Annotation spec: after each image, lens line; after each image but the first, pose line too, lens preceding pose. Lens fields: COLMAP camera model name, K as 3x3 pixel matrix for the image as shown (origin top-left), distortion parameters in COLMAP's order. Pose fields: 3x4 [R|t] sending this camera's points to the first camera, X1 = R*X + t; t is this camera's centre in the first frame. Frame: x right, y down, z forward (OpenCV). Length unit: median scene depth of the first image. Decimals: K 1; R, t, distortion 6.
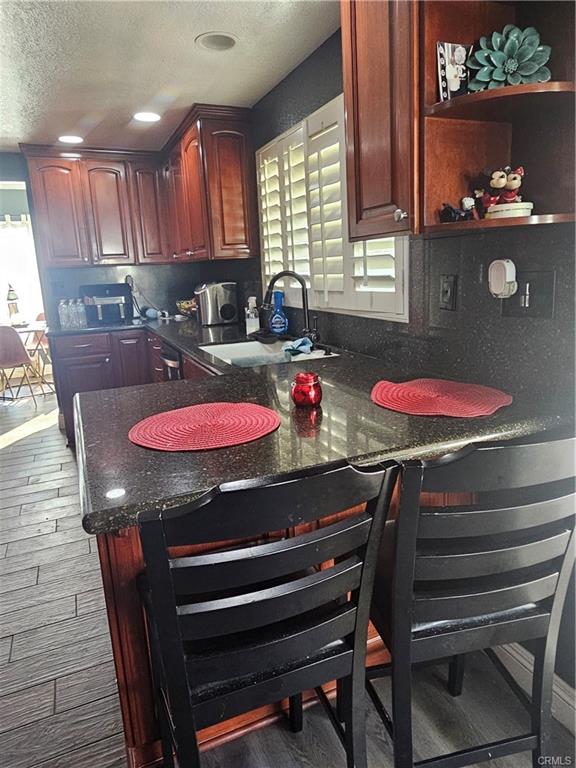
lens RADIAL K [[501.9, 0, 290.7], [0, 501.9, 383.4], [0, 0, 1]] dist [-0.001597, 0.001285]
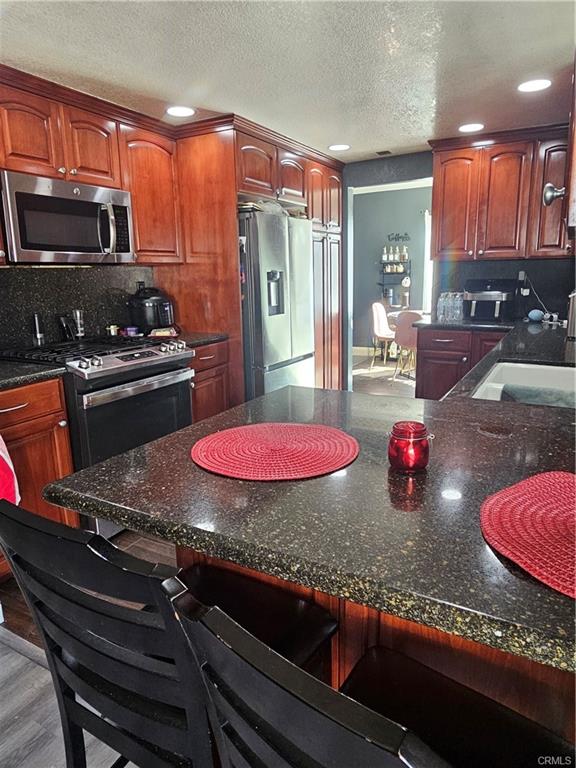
lens RADIAL K [[501.9, 0, 288.6], [0, 501.9, 380.9], [0, 0, 1]] dist [-0.001597, 0.001285]
pose [[0.595765, 0.204339, -0.776730, 0.184133], [-0.189932, 0.975508, 0.110952, -0.049259], [0.780378, 0.081425, 0.619984, 0.156886]]
